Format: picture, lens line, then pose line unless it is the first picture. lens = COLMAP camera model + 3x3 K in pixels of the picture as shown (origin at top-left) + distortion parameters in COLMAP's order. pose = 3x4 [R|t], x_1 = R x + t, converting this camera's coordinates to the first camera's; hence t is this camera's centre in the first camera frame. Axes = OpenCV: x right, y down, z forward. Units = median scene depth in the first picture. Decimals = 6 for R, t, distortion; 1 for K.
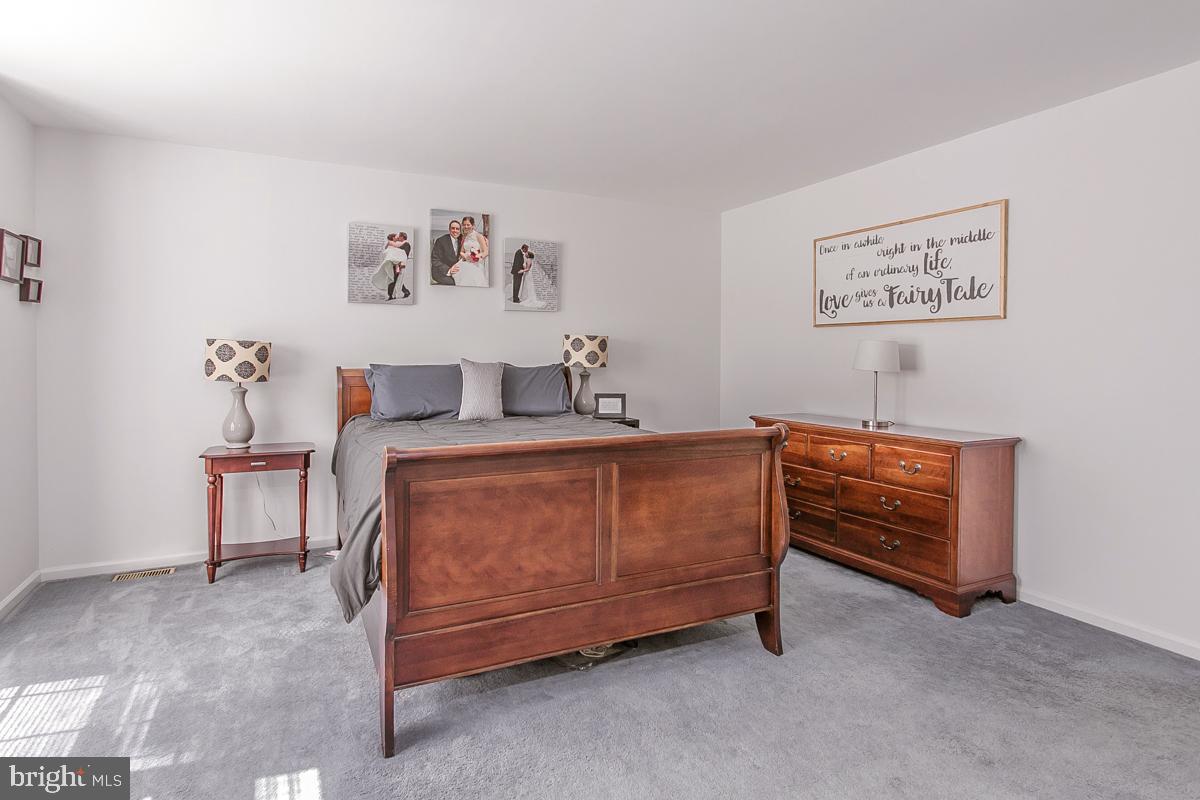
lens RADIAL K [[587.2, 0, 591.6], [0, 587.2, 359.5], [0, 0, 1]] dist [-0.004172, 0.001744]
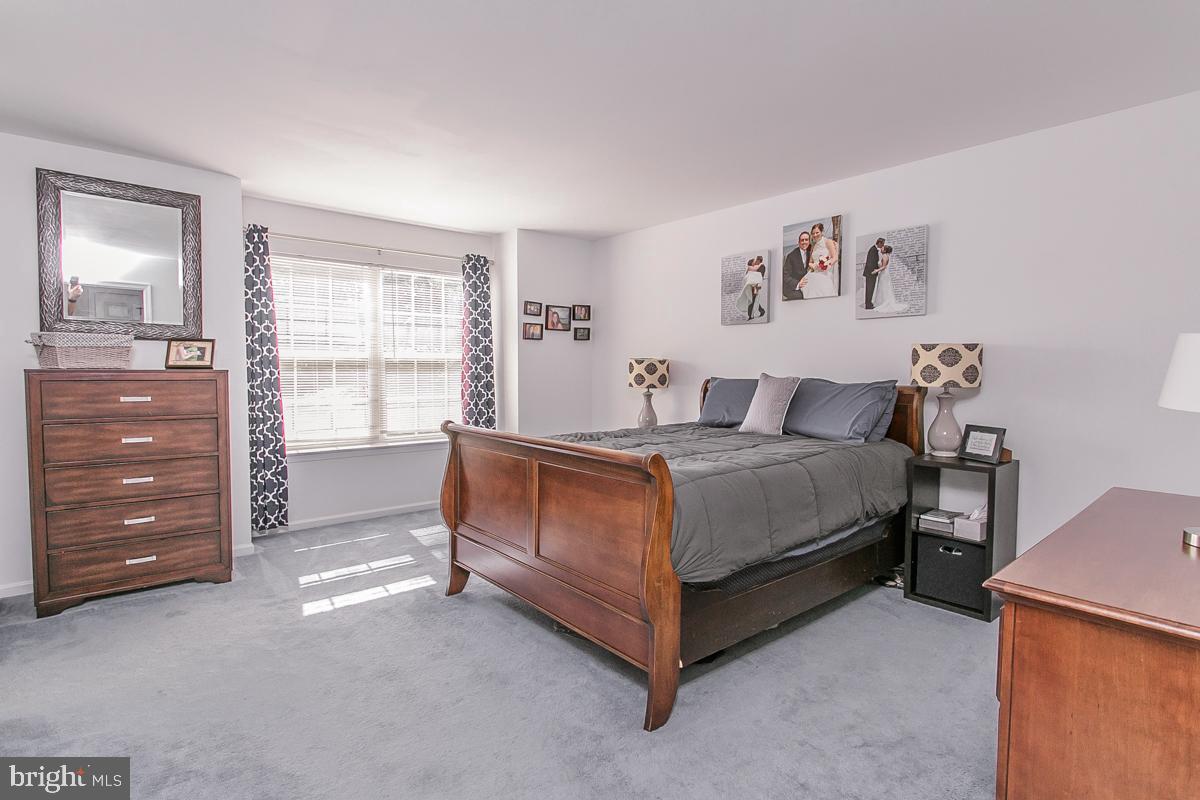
lens RADIAL K [[587.2, 0, 599.8], [0, 587.2, 394.0], [0, 0, 1]] dist [-0.004172, 0.001744]
pose [[0.276014, 0.040984, -0.960279, 0.620129], [-0.014082, 0.999156, 0.038596, -0.000739], [0.961051, 0.002869, 0.276358, 0.406418]]
